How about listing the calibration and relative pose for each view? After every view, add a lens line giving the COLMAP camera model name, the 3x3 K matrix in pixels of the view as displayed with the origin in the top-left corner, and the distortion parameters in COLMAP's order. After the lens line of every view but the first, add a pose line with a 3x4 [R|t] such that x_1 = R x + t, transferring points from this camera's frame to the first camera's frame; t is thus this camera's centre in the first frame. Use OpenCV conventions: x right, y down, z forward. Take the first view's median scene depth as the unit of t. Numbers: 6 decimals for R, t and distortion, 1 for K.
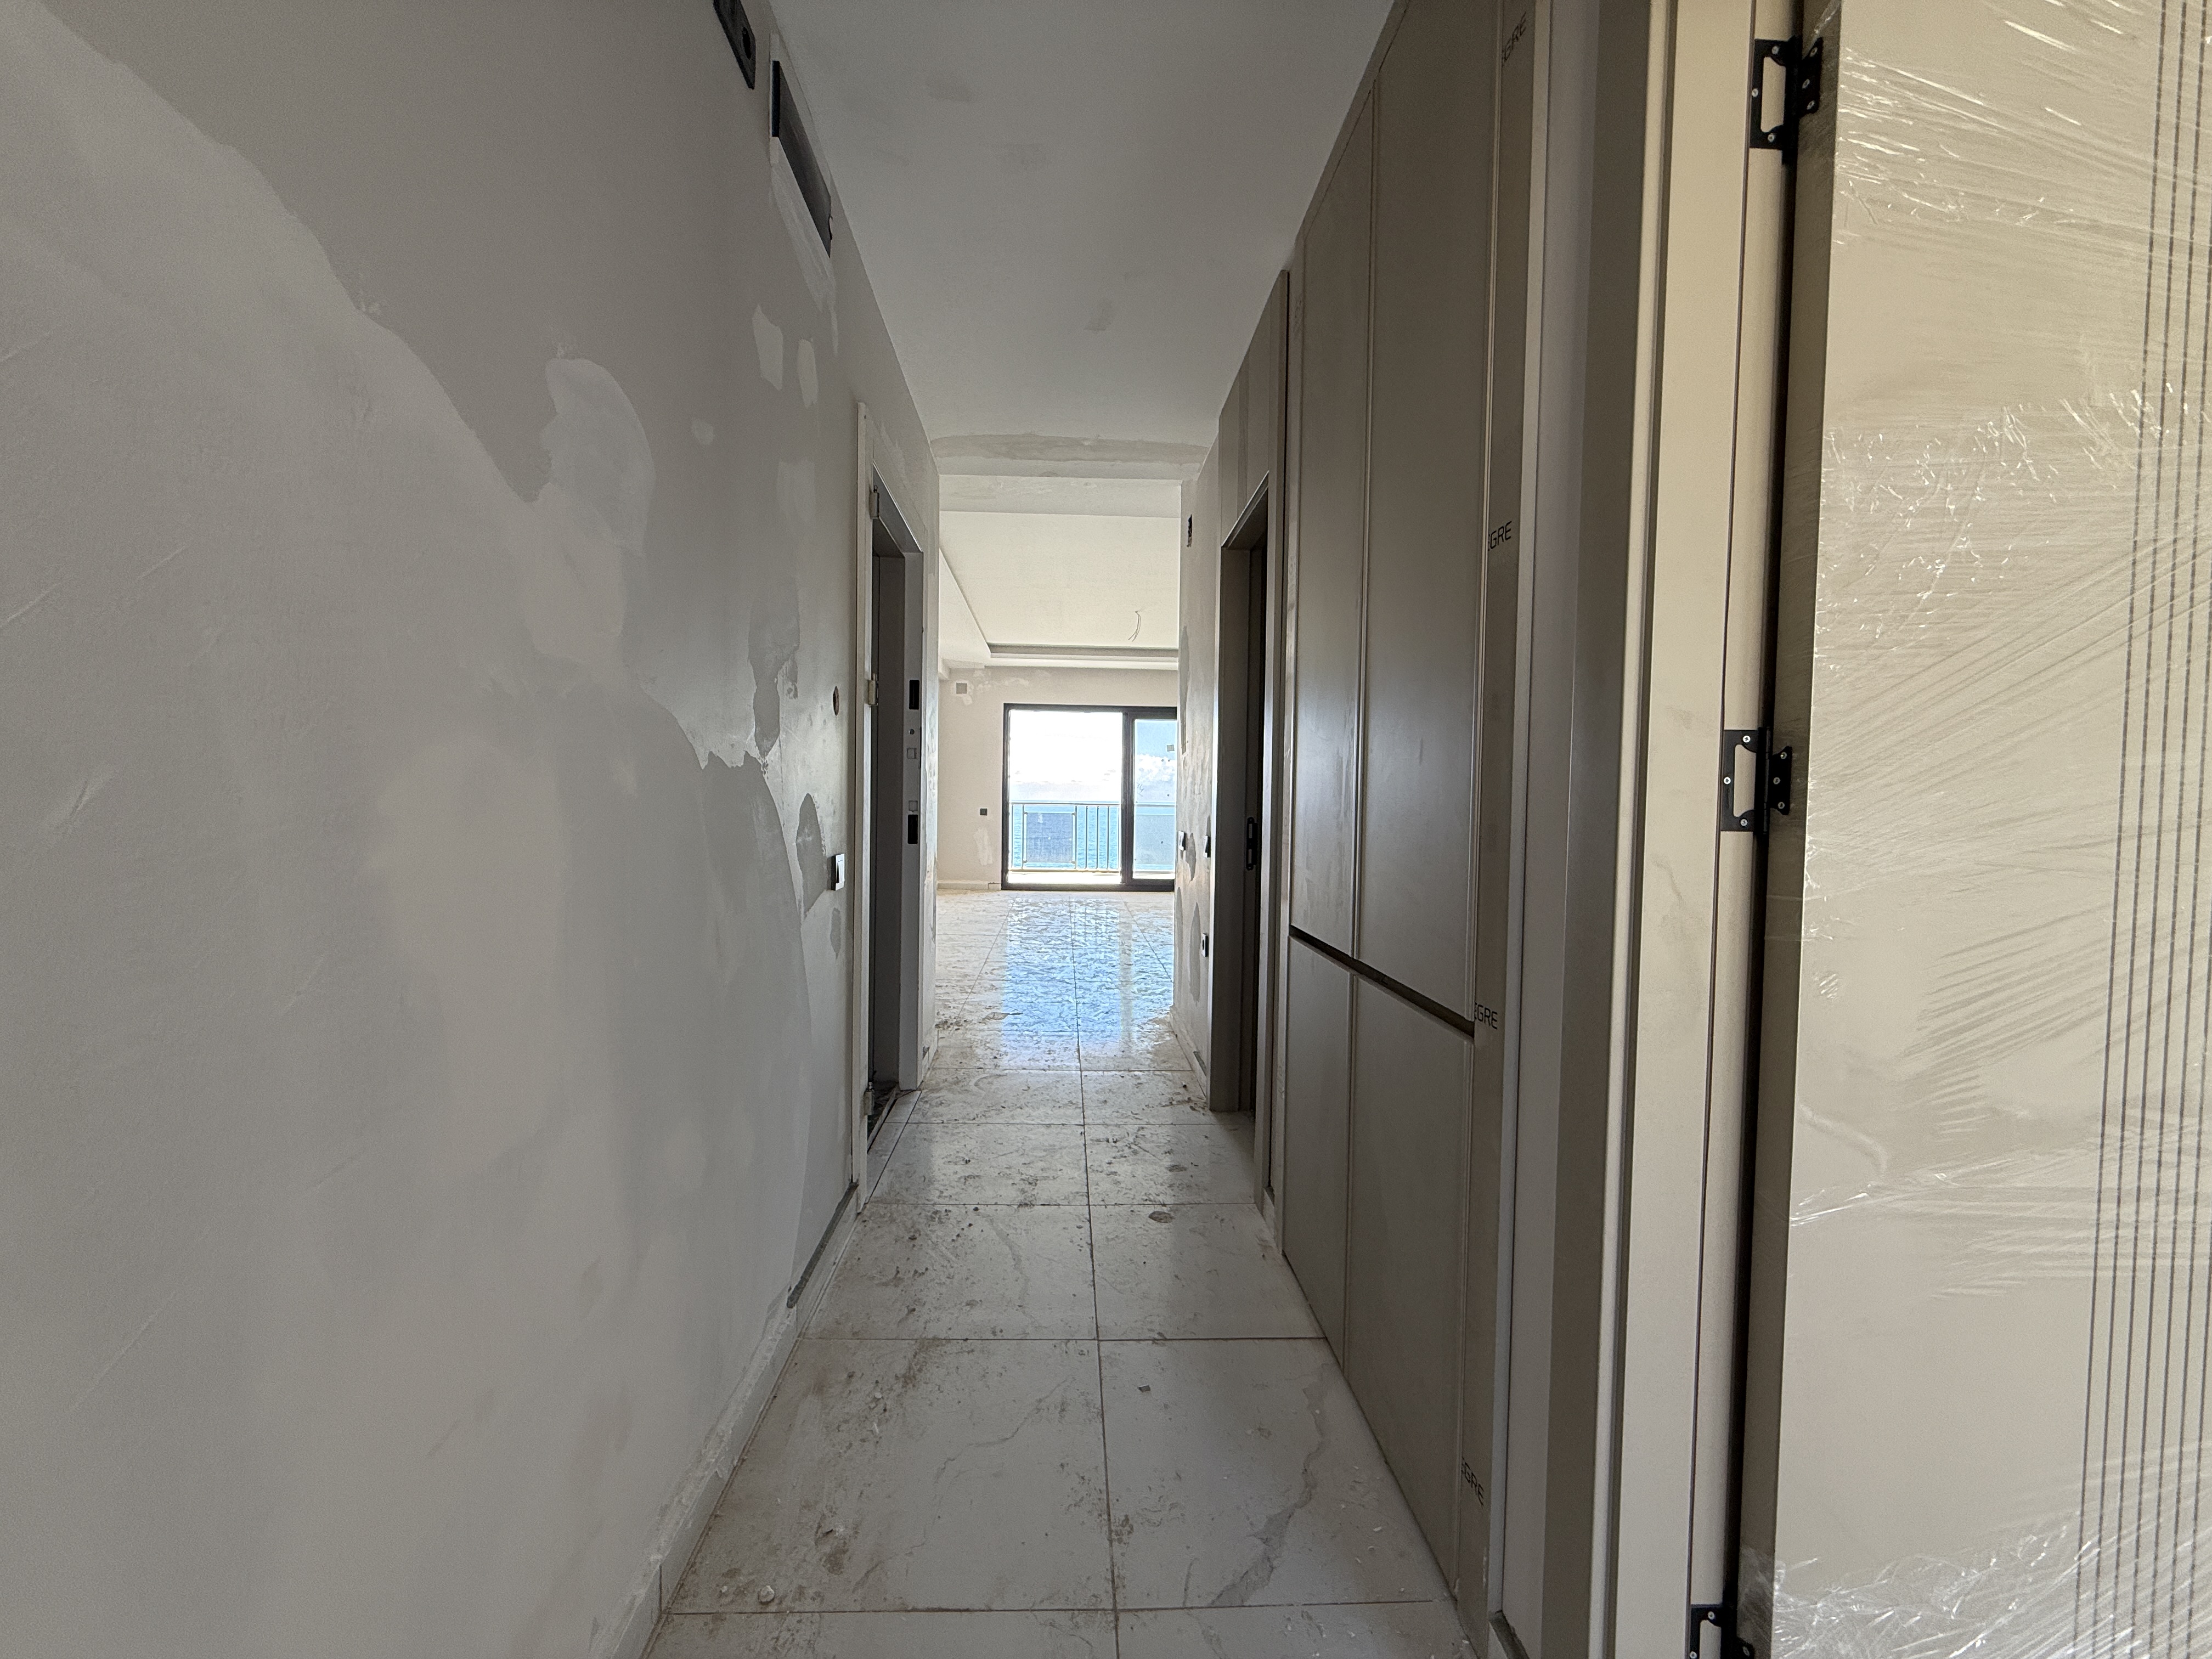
lens RADIAL K [[877.4, 0, 1095.6], [0, 877.4, 831.1], [0, 0, 1]] dist [0.001092, 0.001113]
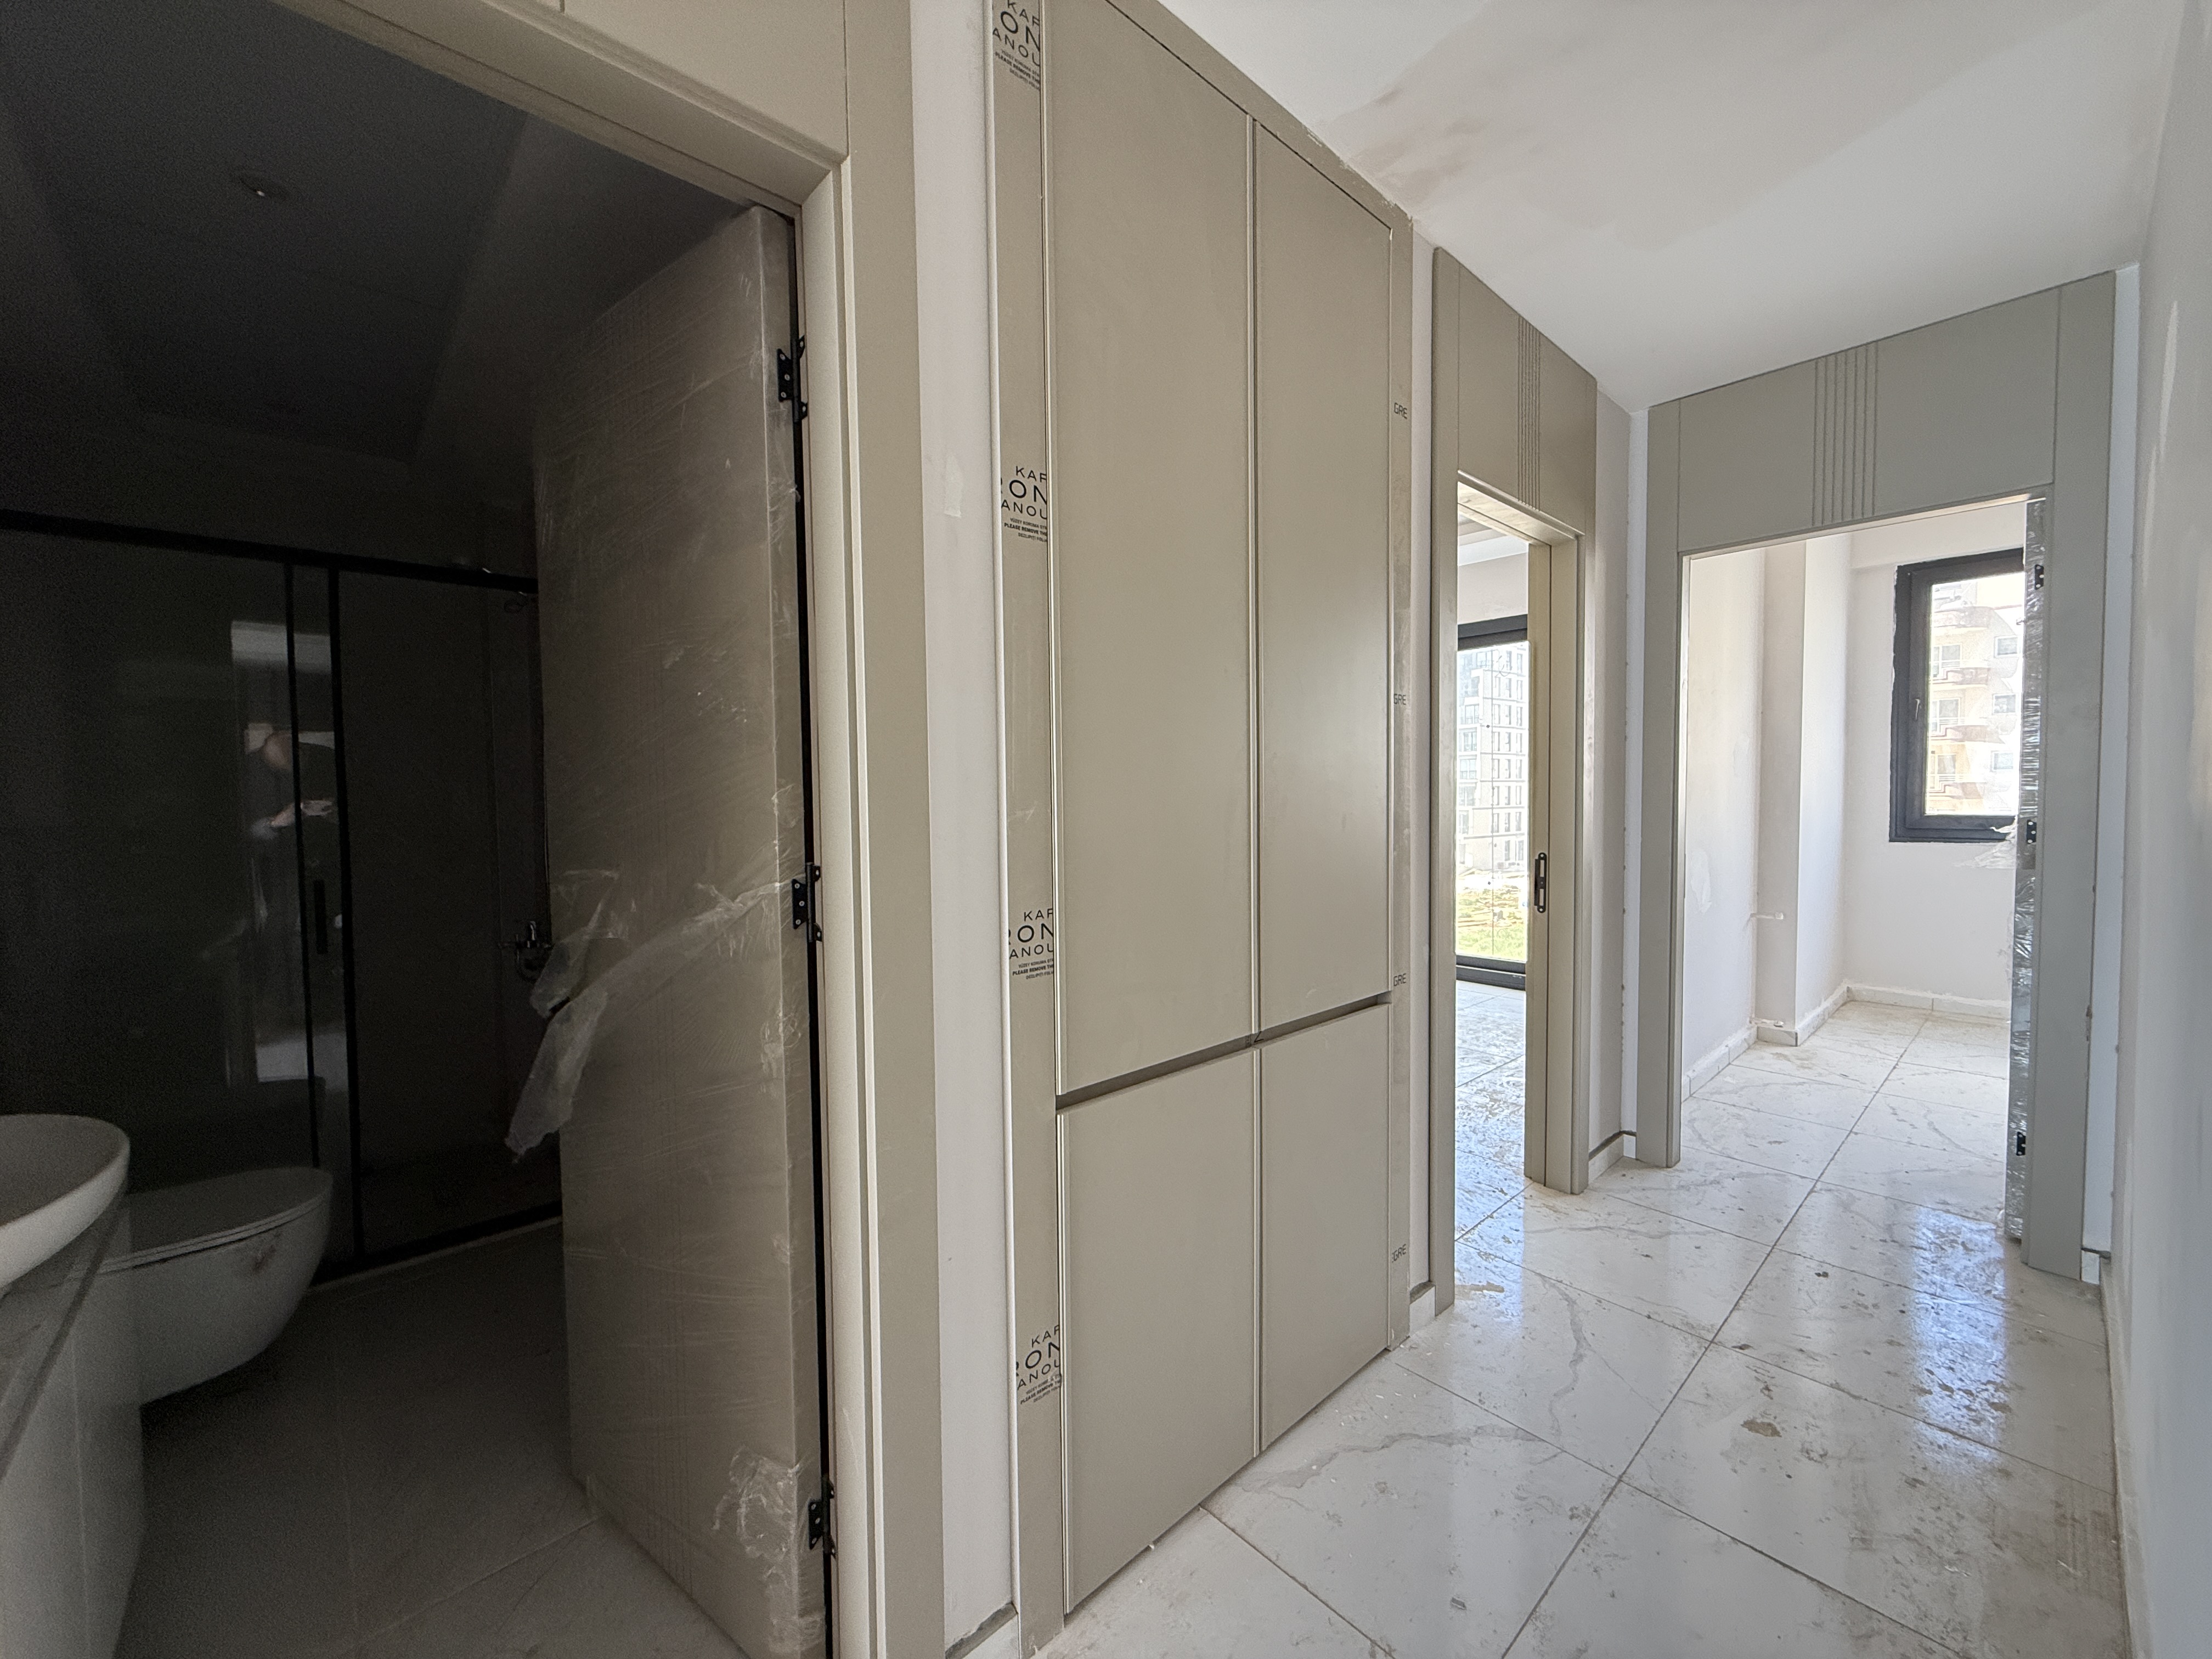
lens RADIAL K [[877.4, 0, 1095.3], [0, 877.4, 832.0], [0, 0, 1]] dist [0.001092, 0.001113]
pose [[-0.640970, -0.036865, 0.766680, -0.332716], [0.028834, 0.996984, 0.072046, -0.155763], [-0.767024, 0.068286, -0.637974, 1.752192]]
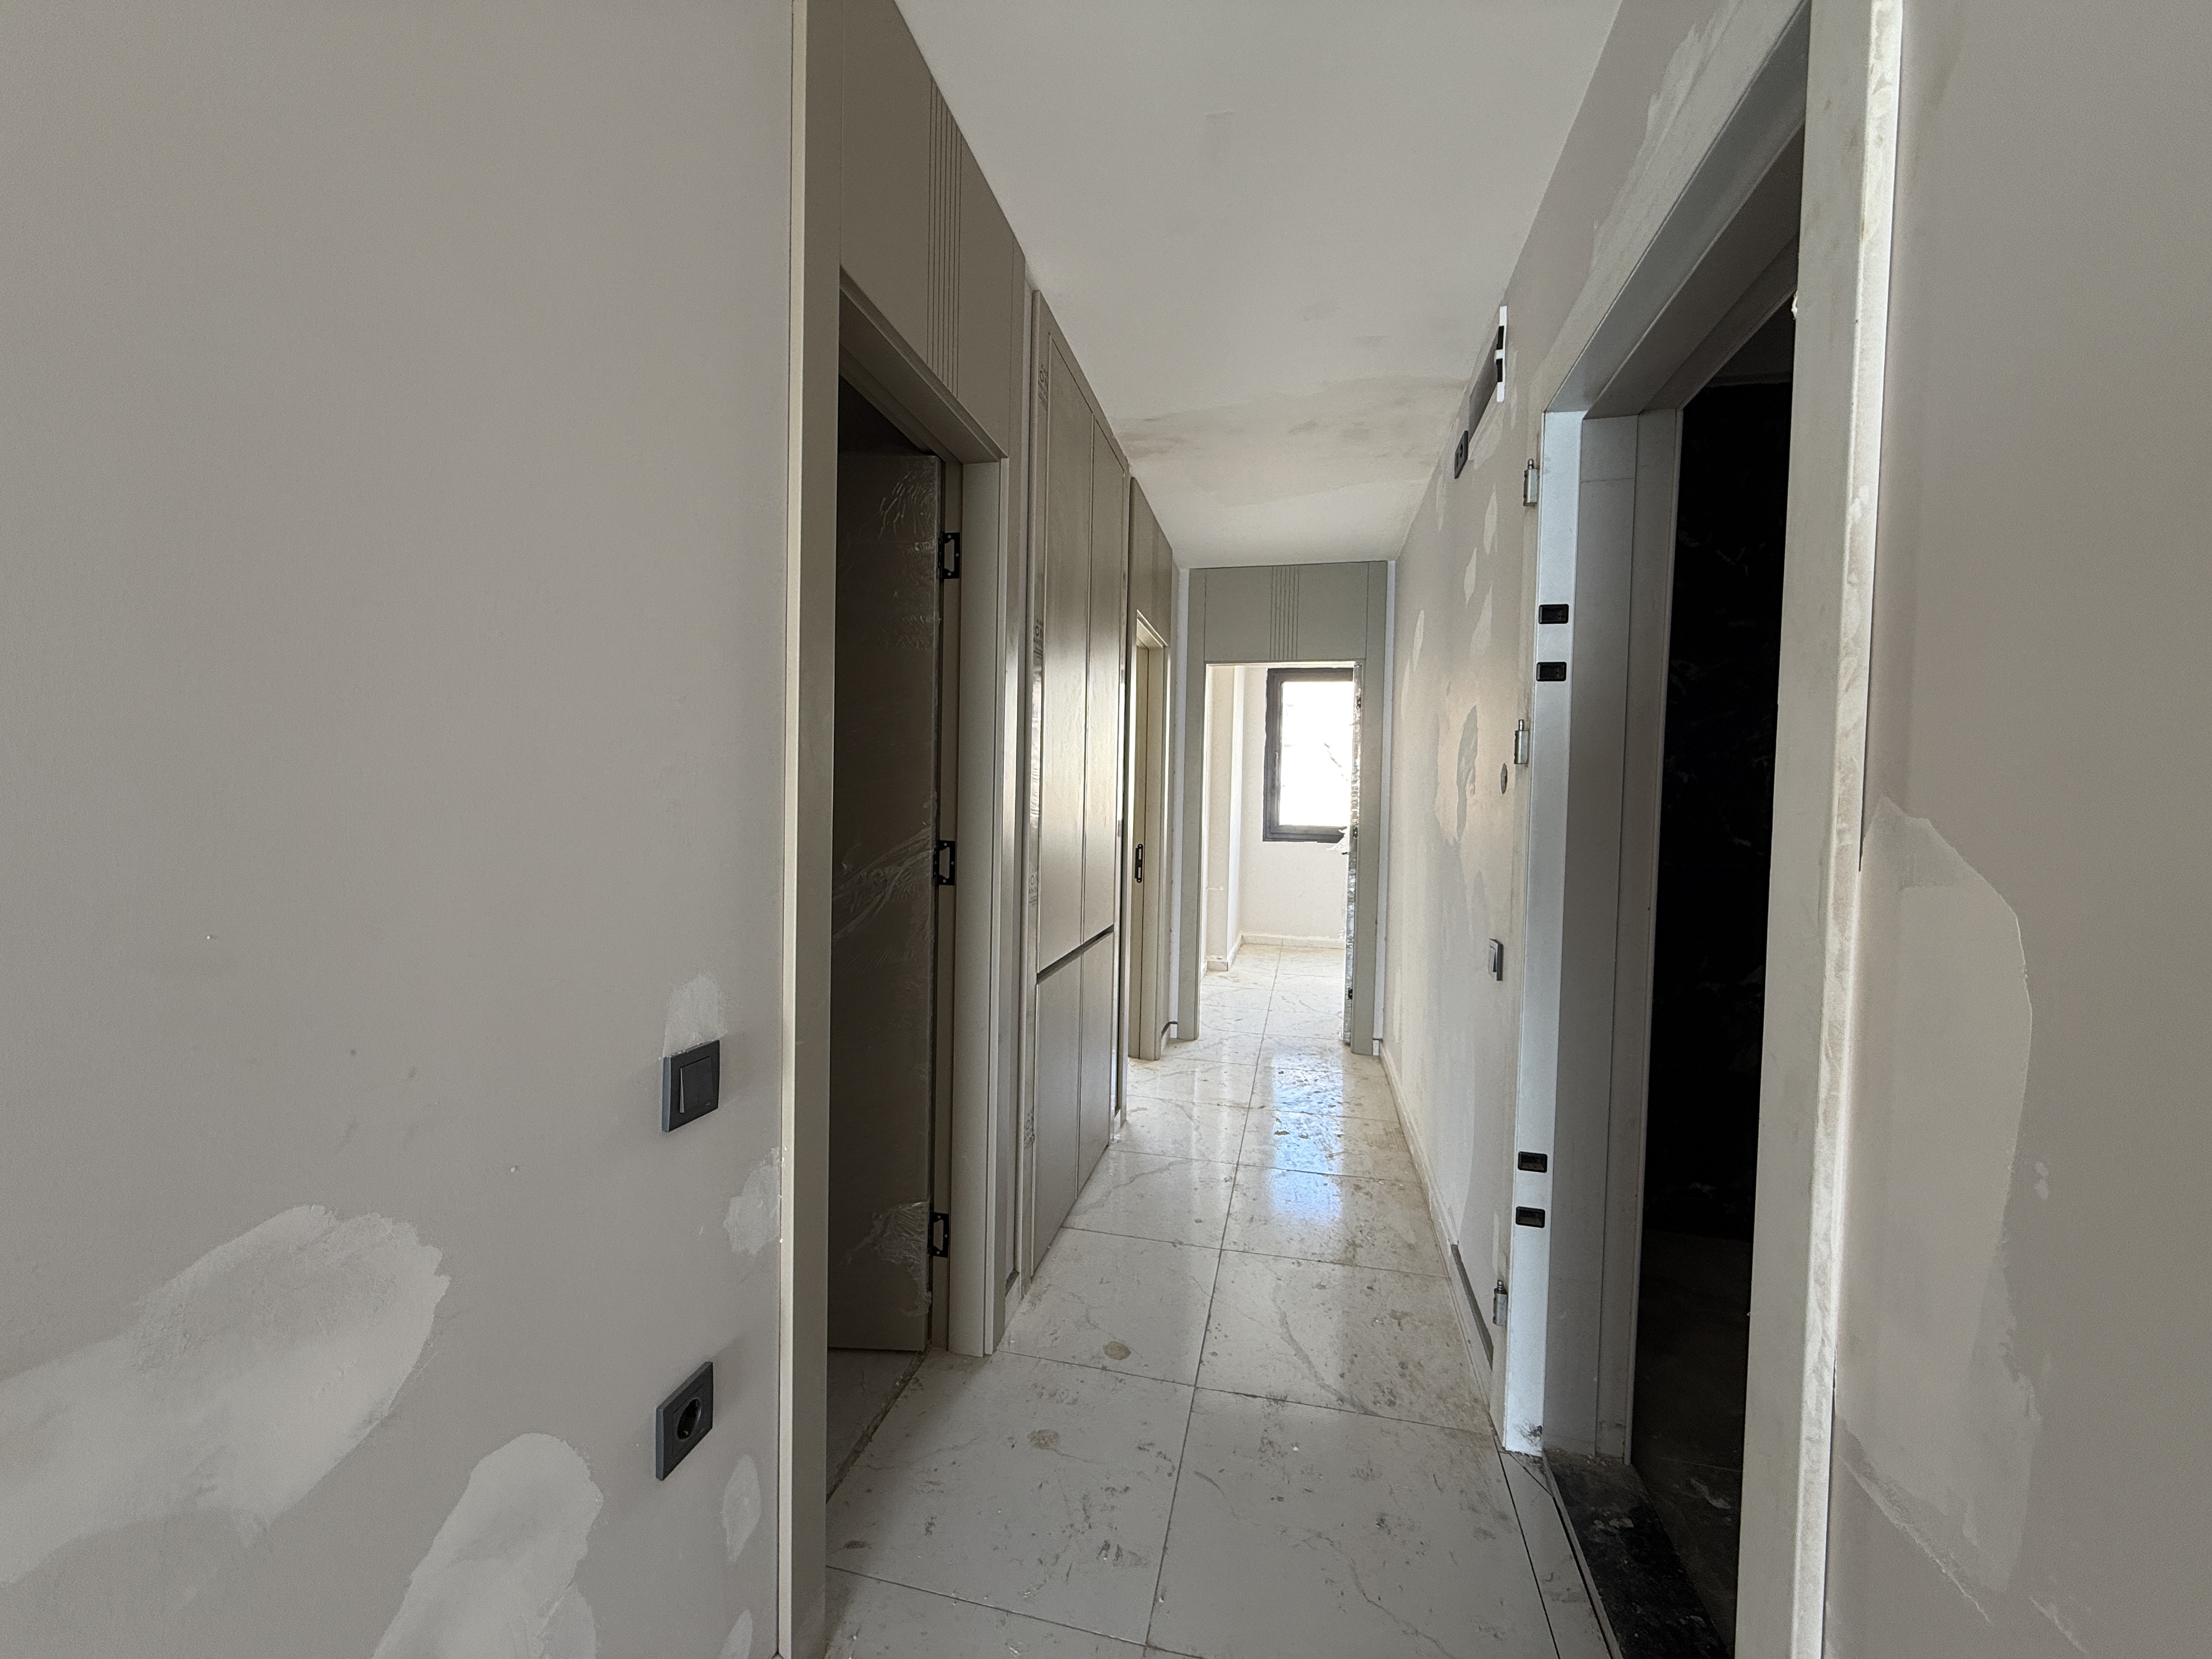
lens RADIAL K [[877.4, 0, 1089.7], [0, 877.4, 830.4], [0, 0, 1]] dist [0.001092, 0.001113]
pose [[-0.961175, -0.042899, 0.272585, -0.160949], [-0.025403, 0.997403, 0.067396, -0.184349], [-0.274768, 0.057854, -0.959768, 2.582843]]
